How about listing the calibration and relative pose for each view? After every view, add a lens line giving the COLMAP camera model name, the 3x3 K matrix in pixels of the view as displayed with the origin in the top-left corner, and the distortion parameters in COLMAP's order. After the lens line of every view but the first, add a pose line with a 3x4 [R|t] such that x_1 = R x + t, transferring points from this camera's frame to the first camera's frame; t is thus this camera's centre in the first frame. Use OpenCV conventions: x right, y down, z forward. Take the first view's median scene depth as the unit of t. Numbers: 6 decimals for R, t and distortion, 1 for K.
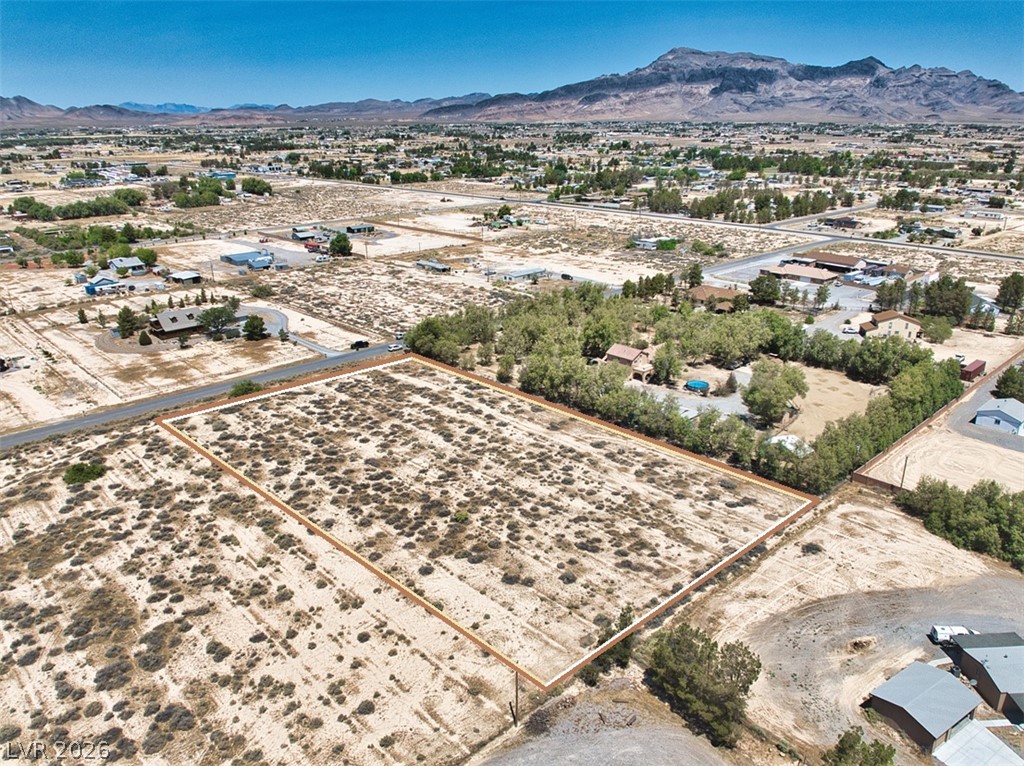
lens RADIAL K [[745.2, 0, 514.8], [0, 745.2, 383.3], [0, 0, 1]] dist [-0.032720, -0.025856]
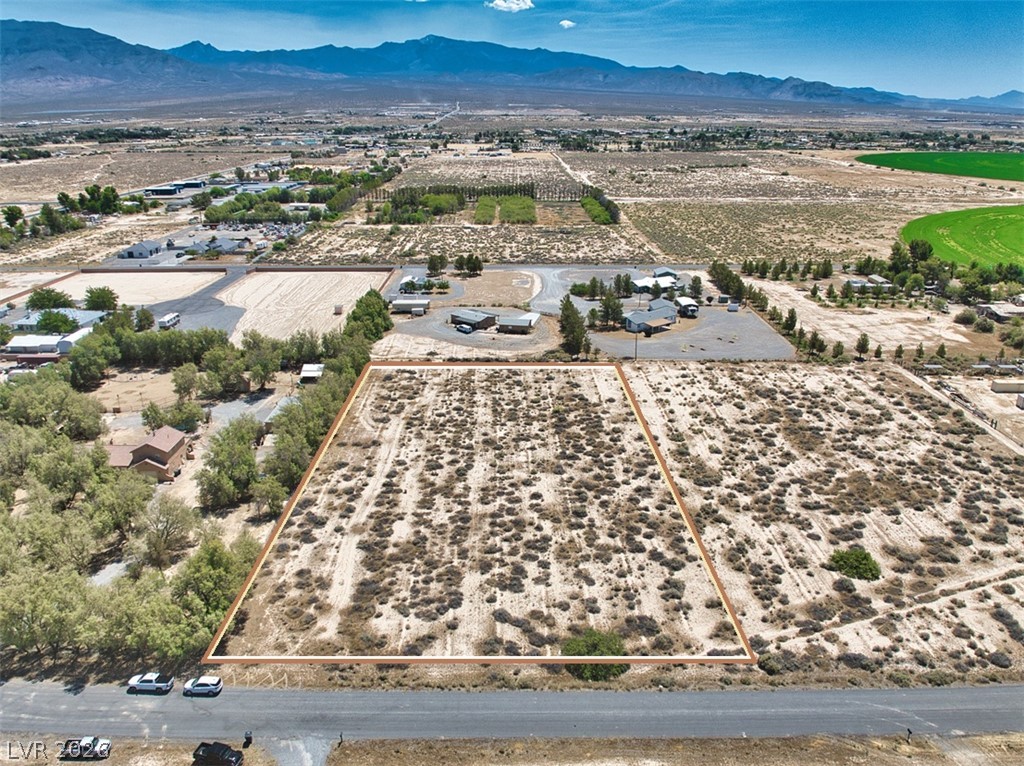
lens RADIAL K [[734.0, 0, 513.8], [0, 734.0, 414.1], [0, 0, 1]] dist [-0.033881, -0.005921]
pose [[-0.731218, -0.251829, 0.633957, -0.767253], [0.235240, 0.779258, 0.580878, -0.547359], [-0.640298, 0.573881, -0.510567, 1.531584]]
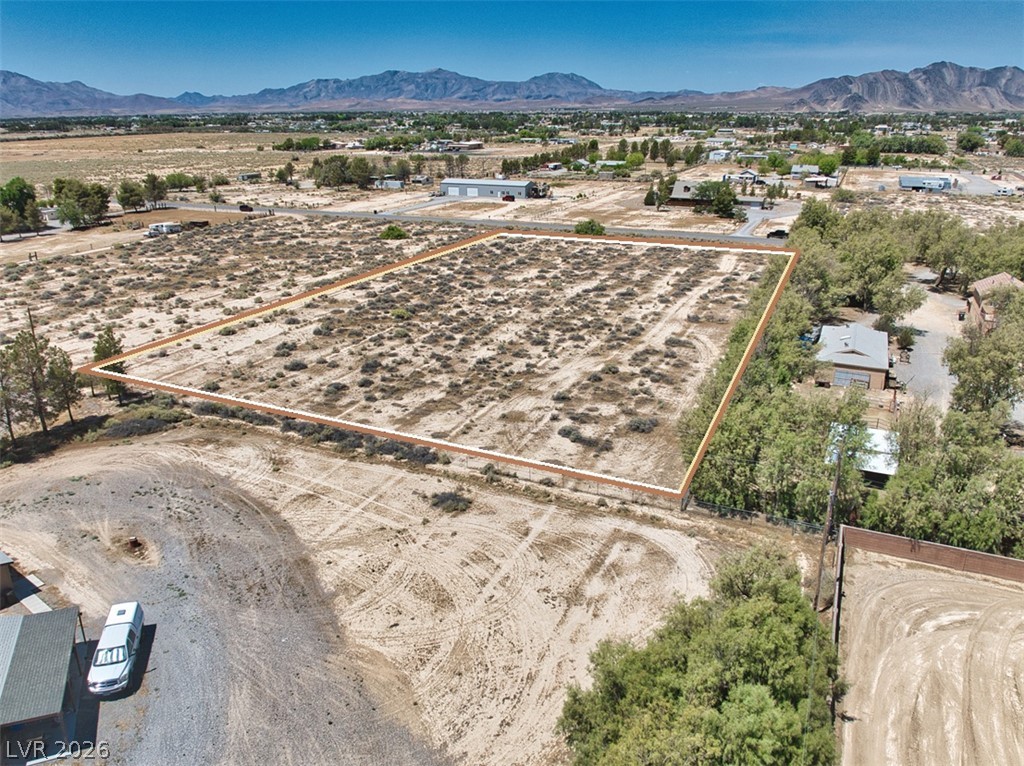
lens RADIAL K [[755.5, 0, 513.7], [0, 755.5, 375.9], [0, 0, 1]] dist [-0.039229, -0.009529]
pose [[0.376414, 0.314912, -0.871288, 0.674577], [-0.309432, 0.929185, 0.202157, 0.023379], [0.873249, 0.193510, 0.447202, 0.641937]]
